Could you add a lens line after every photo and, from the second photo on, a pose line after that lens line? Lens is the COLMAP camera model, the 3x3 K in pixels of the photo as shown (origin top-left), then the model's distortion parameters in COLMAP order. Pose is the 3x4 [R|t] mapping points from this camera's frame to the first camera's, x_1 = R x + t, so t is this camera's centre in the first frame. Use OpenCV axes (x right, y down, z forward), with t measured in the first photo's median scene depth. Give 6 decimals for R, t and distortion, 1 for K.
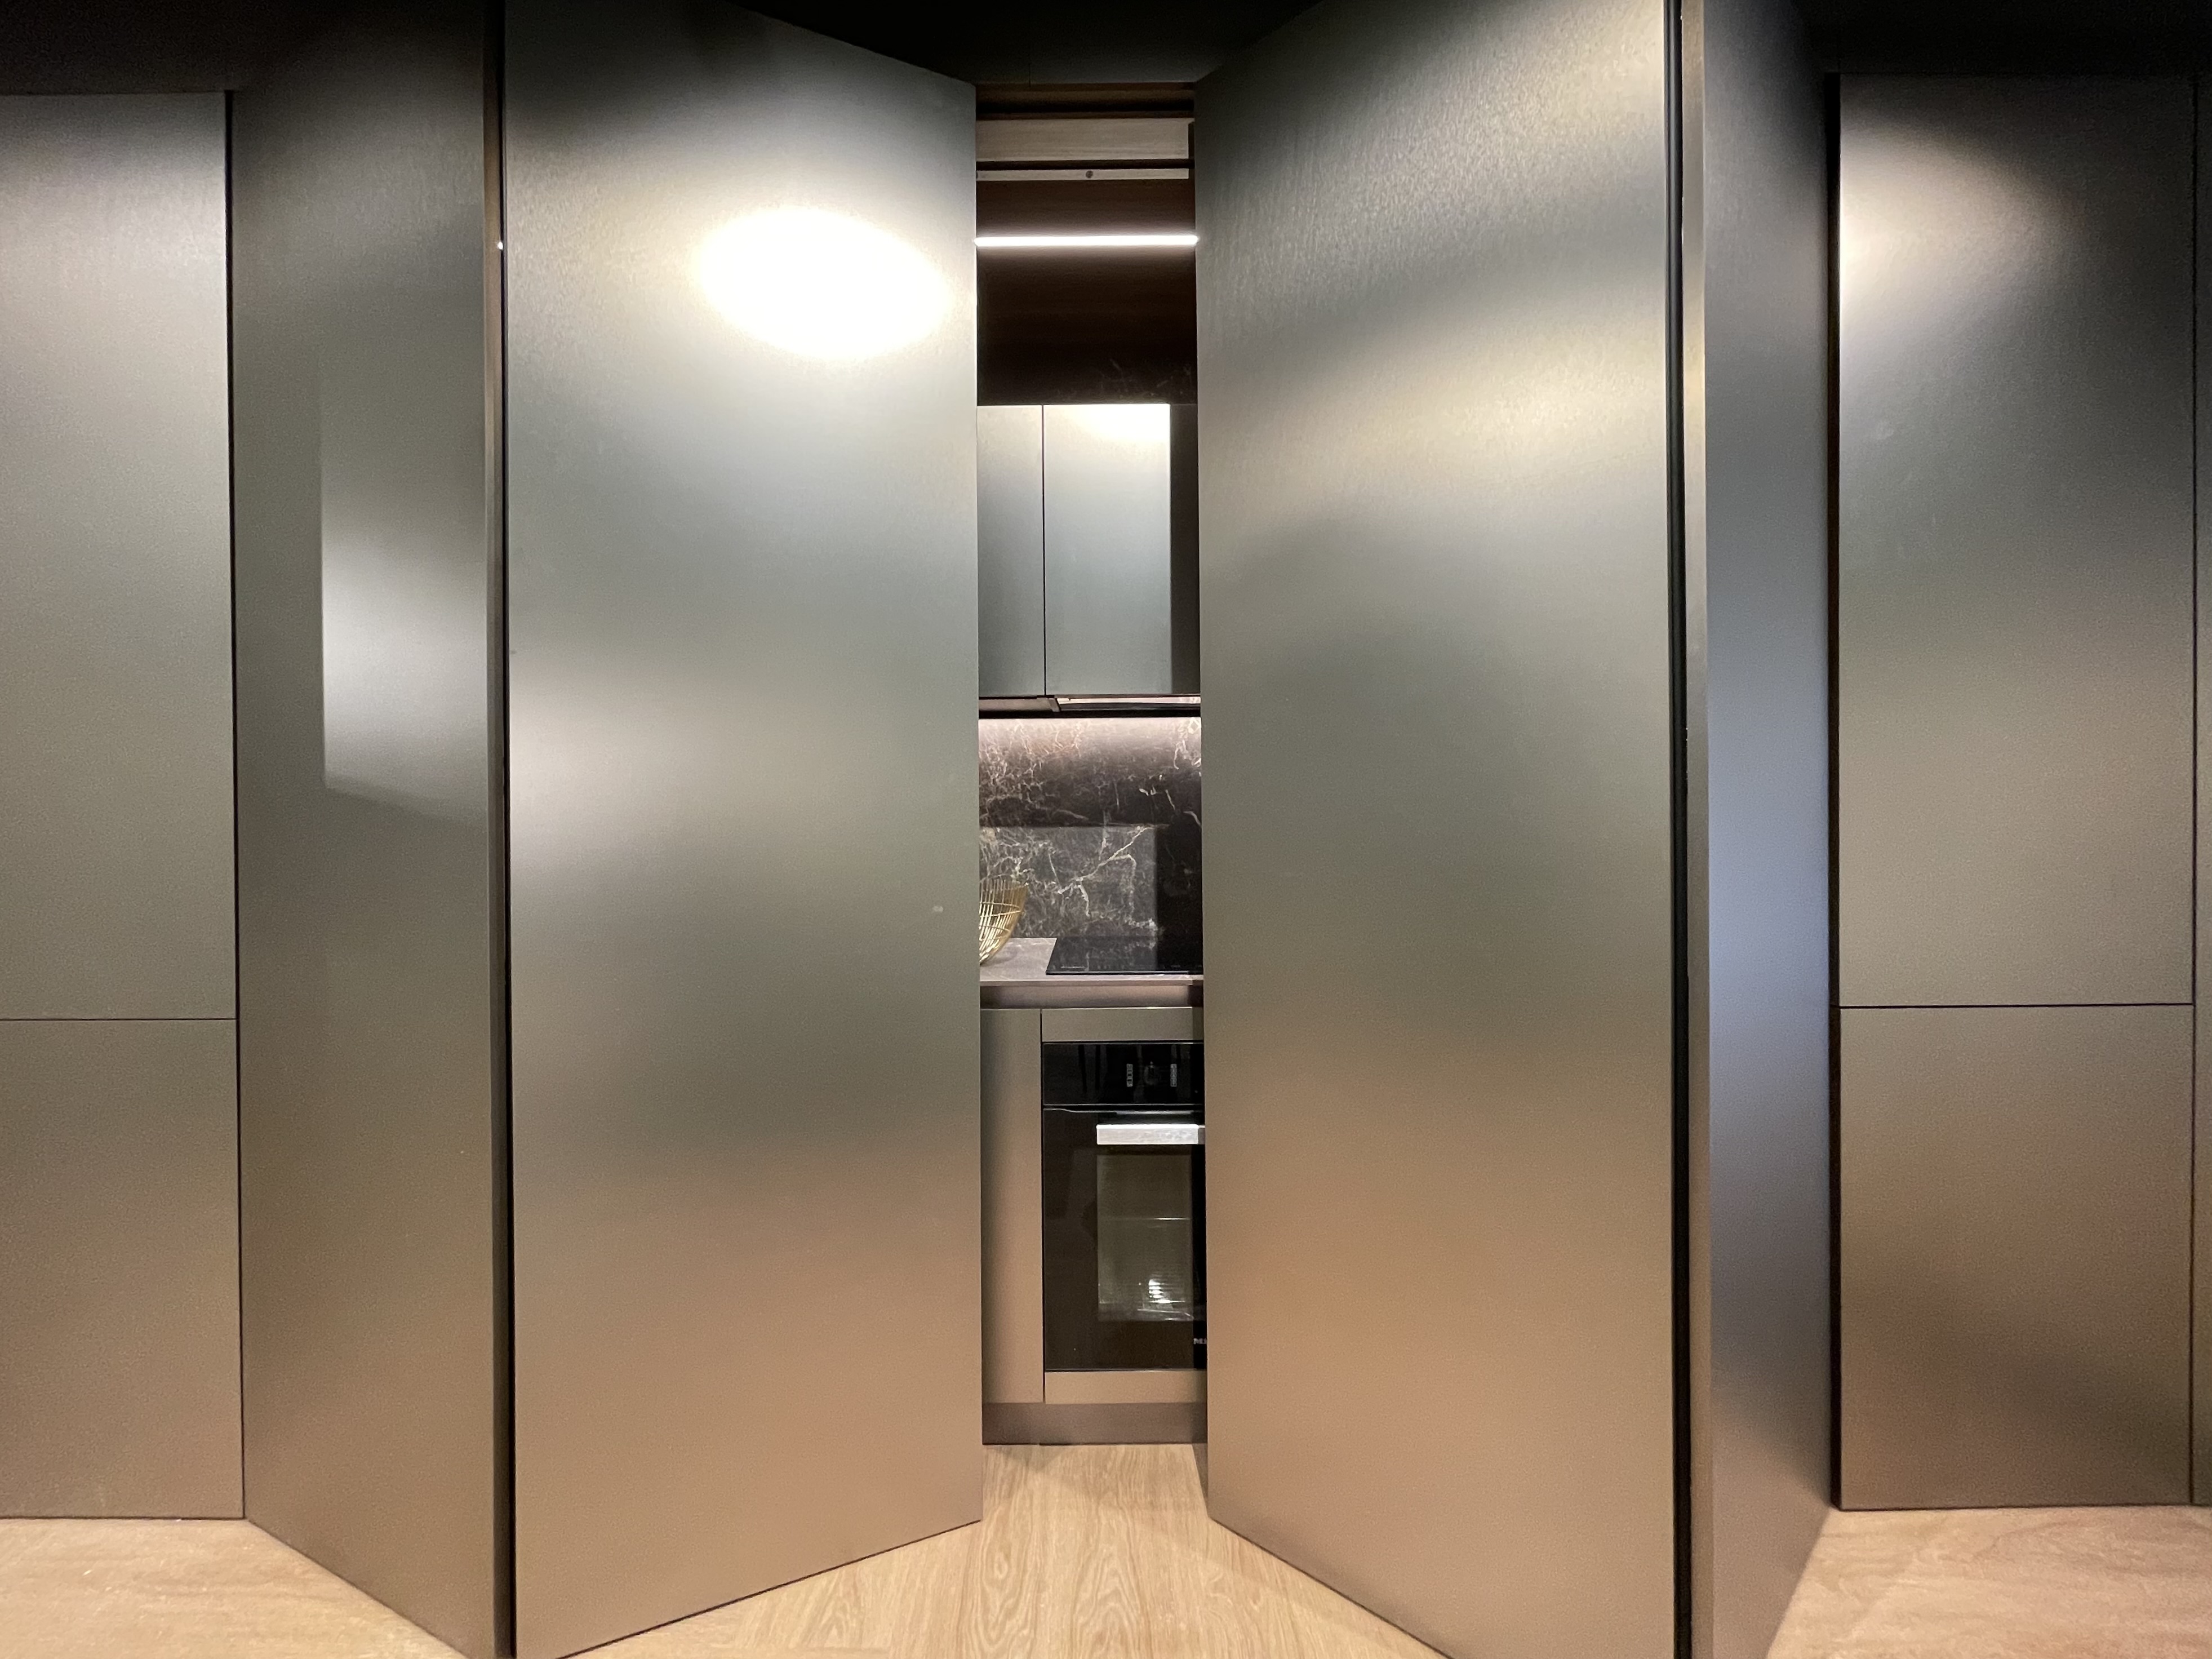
lens RADIAL K [[881.1, 0, 1106.0], [0, 881.1, 829.5], [0, 0, 1]] dist [0.000292, -0.000375]
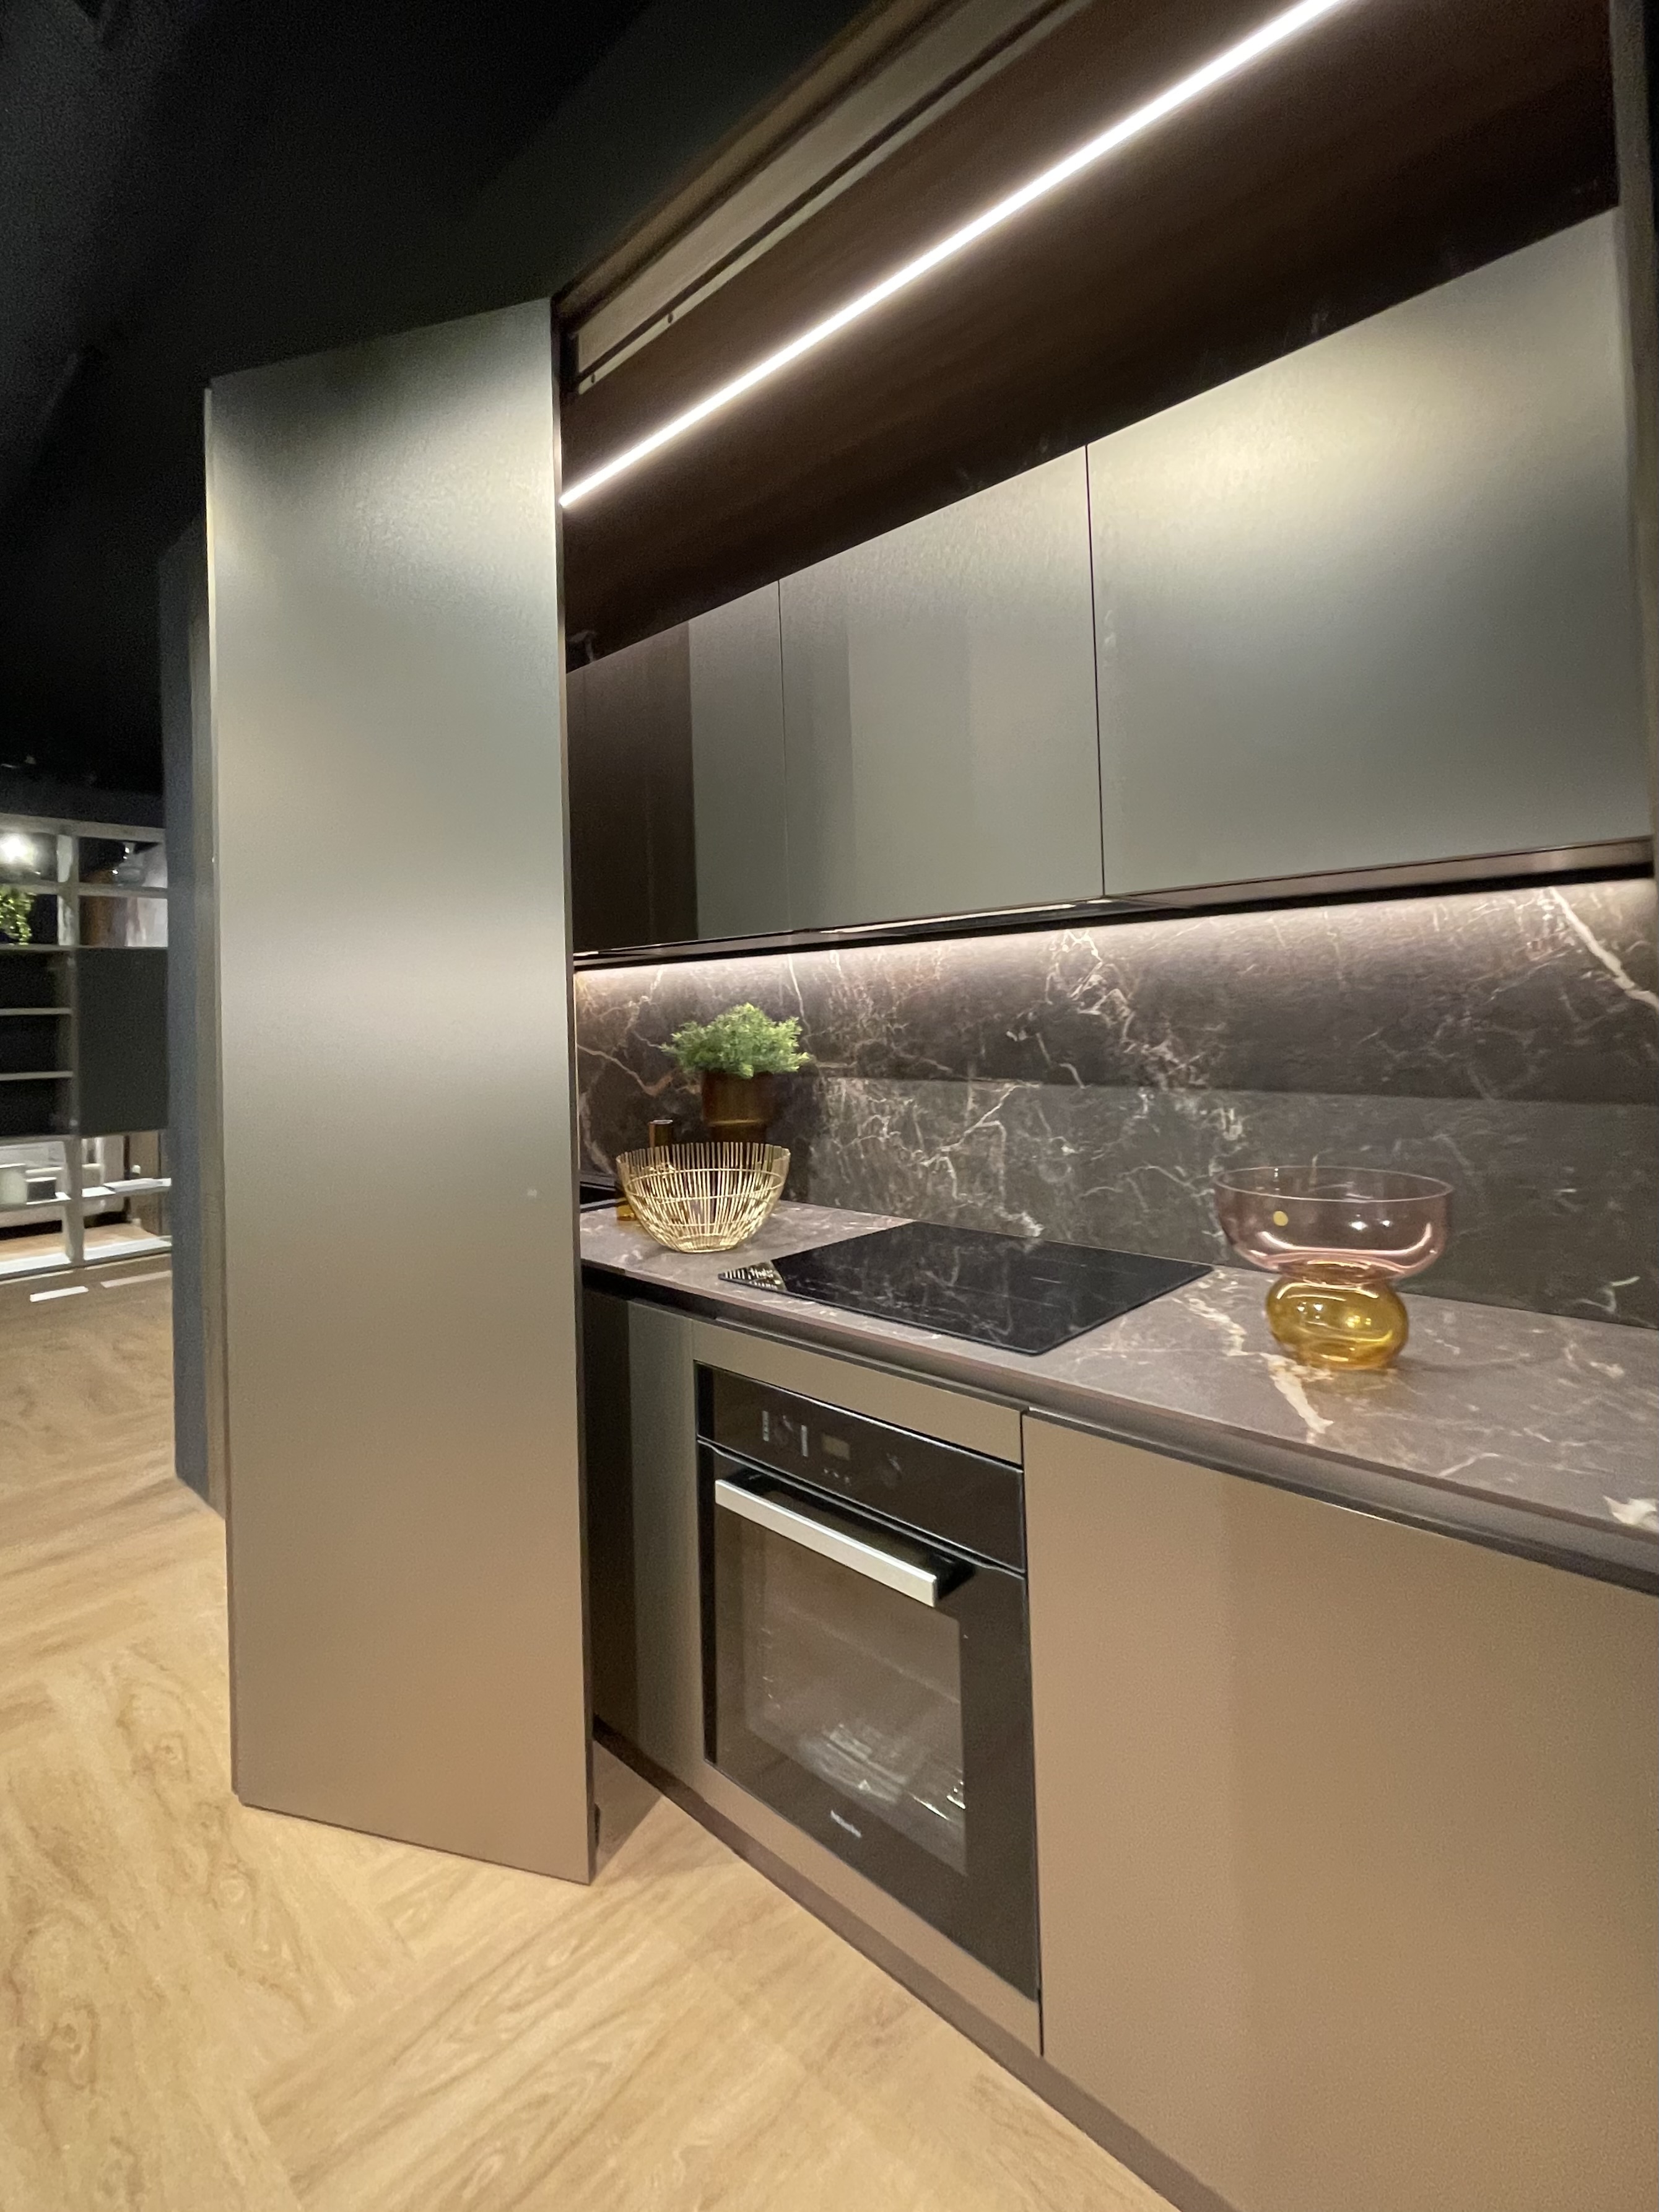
lens RADIAL K [[1036.1, 0, 859.7], [0, 1036.1, 1002.5], [0, 0, 1]] dist [0.000013, 0.000309]
pose [[0.740139, -0.021181, -0.672120, 0.533886], [0.015168, 0.999775, -0.014803, -0.060286], [0.672283, 0.000762, 0.740294, 0.284069]]
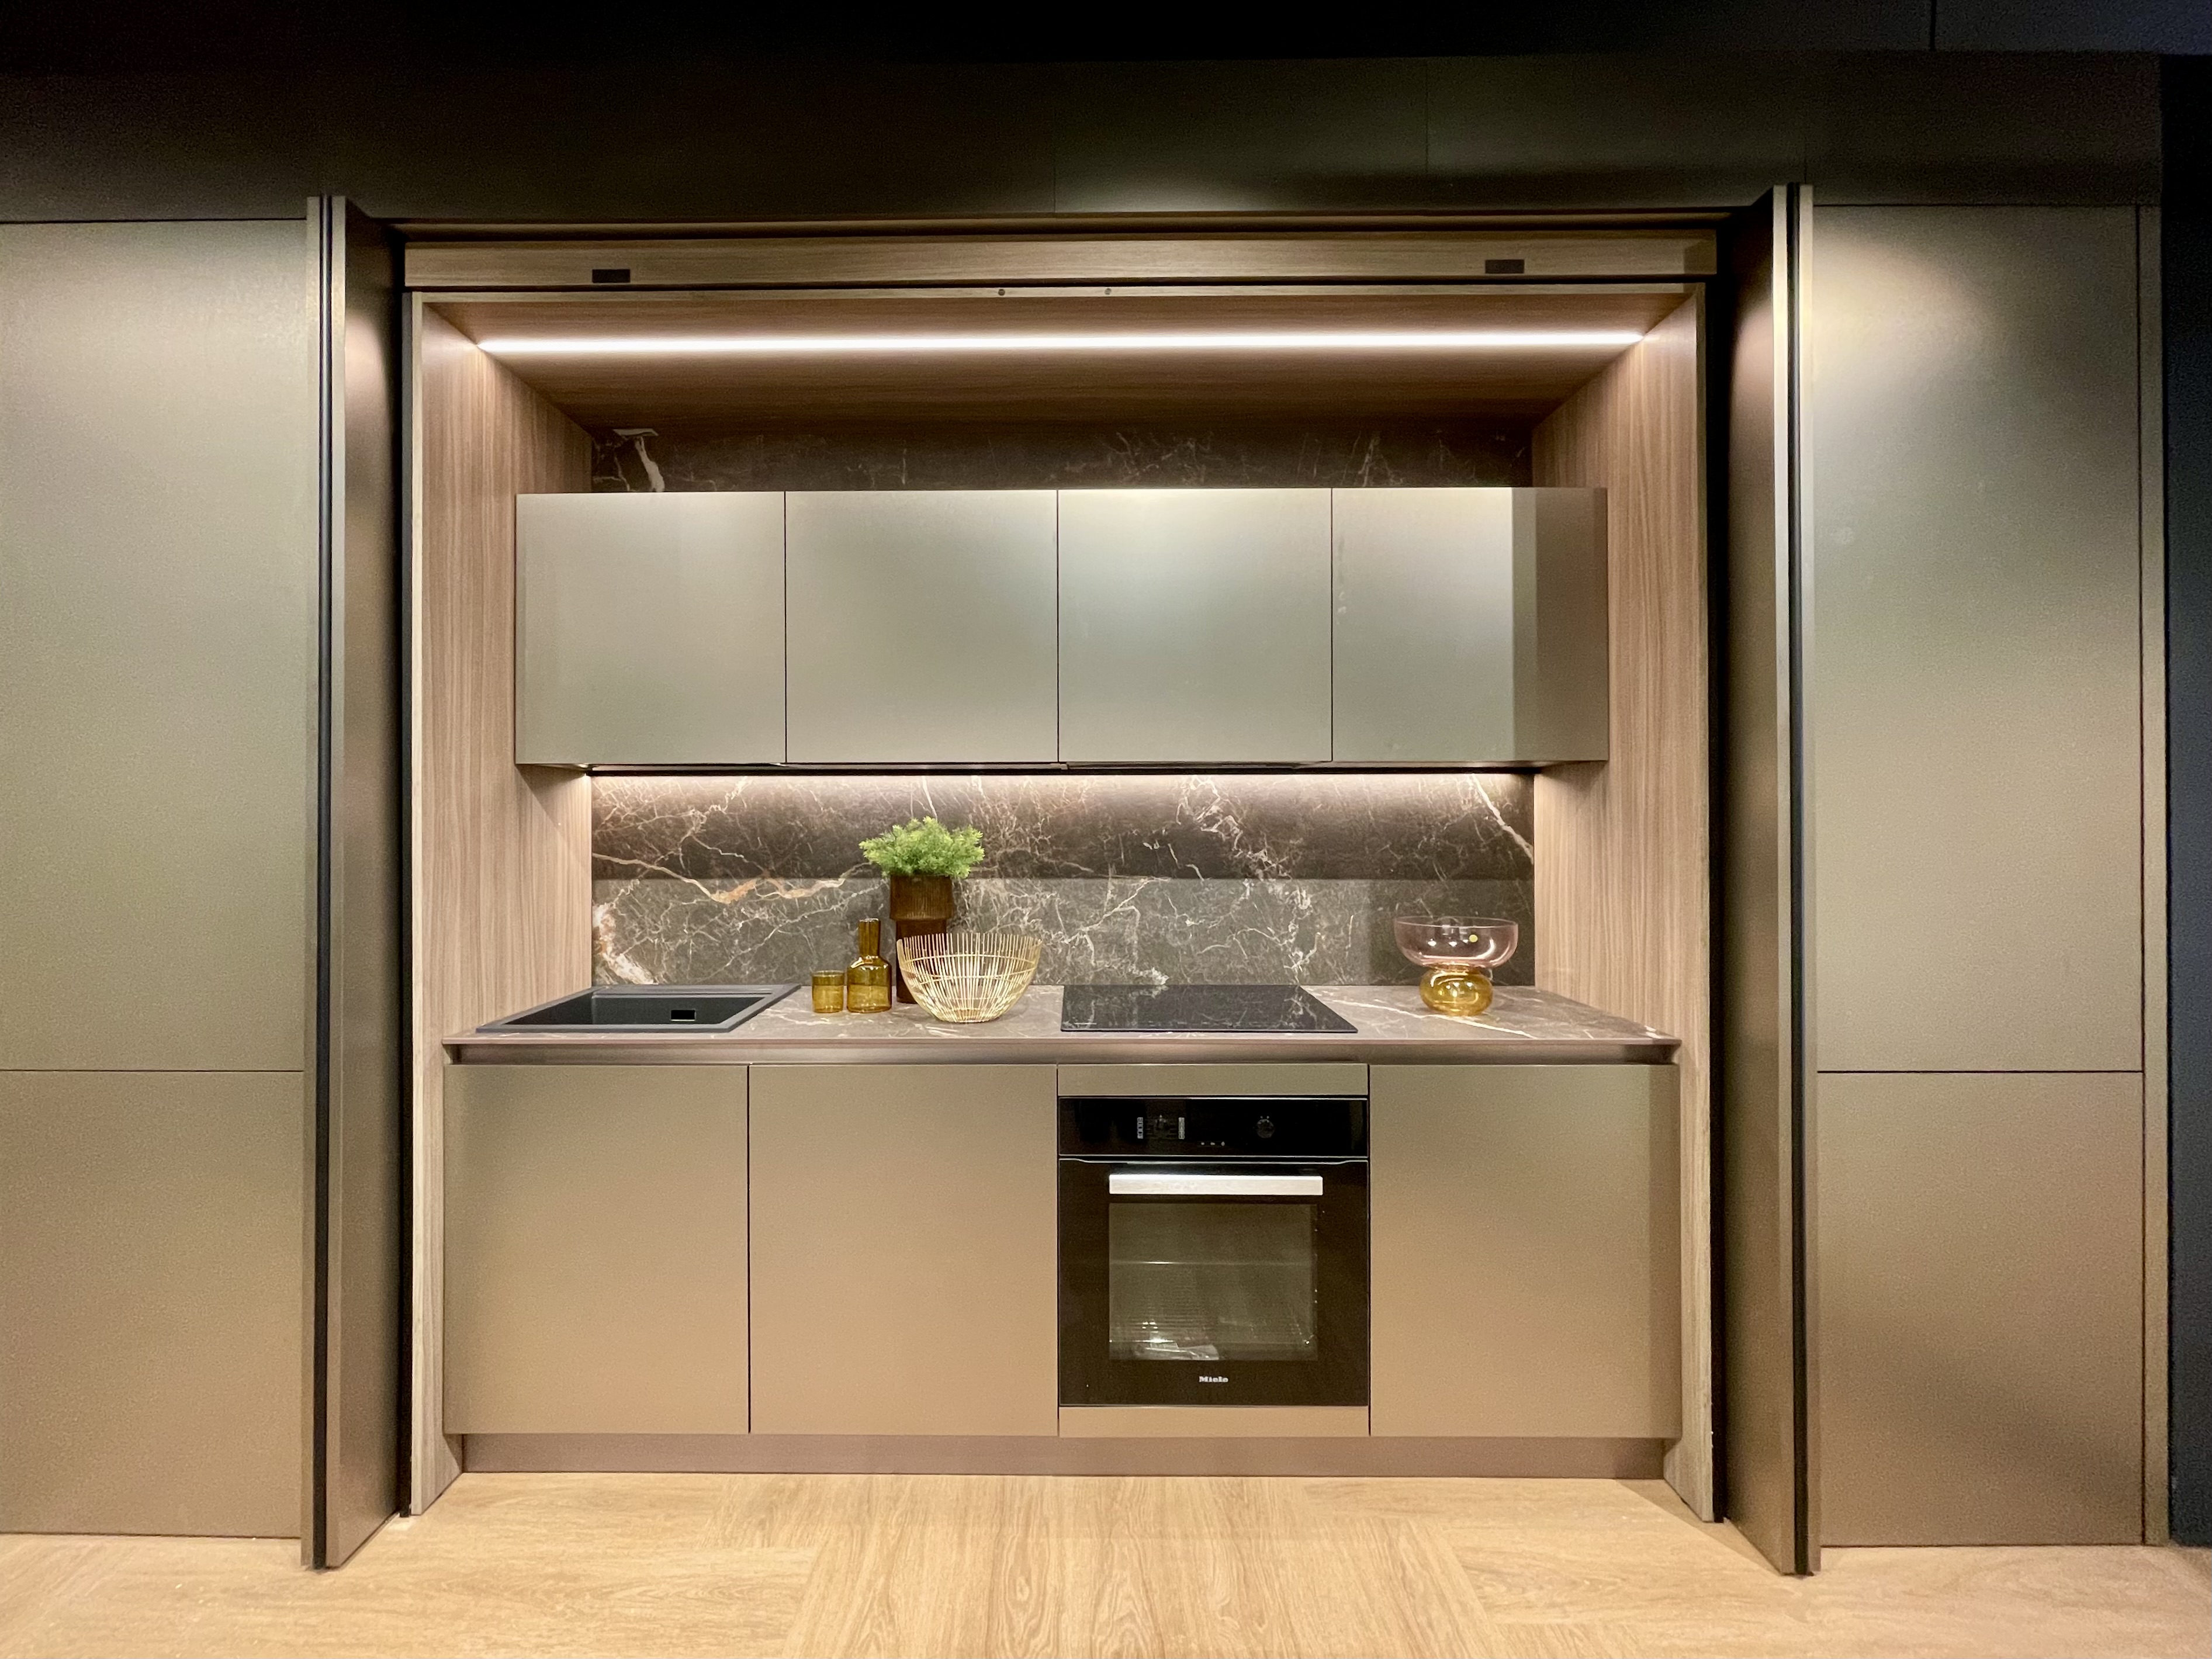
lens RADIAL K [[913.8, 0, 1078.8], [0, 913.8, 824.9], [0, 0, 1]] dist [0.000188, -0.000016]
pose [[0.999957, 0.004760, -0.008005, -0.030229], [-0.004837, 0.999941, -0.009676, -0.057332], [0.007958, 0.009714, 0.999921, -0.082027]]
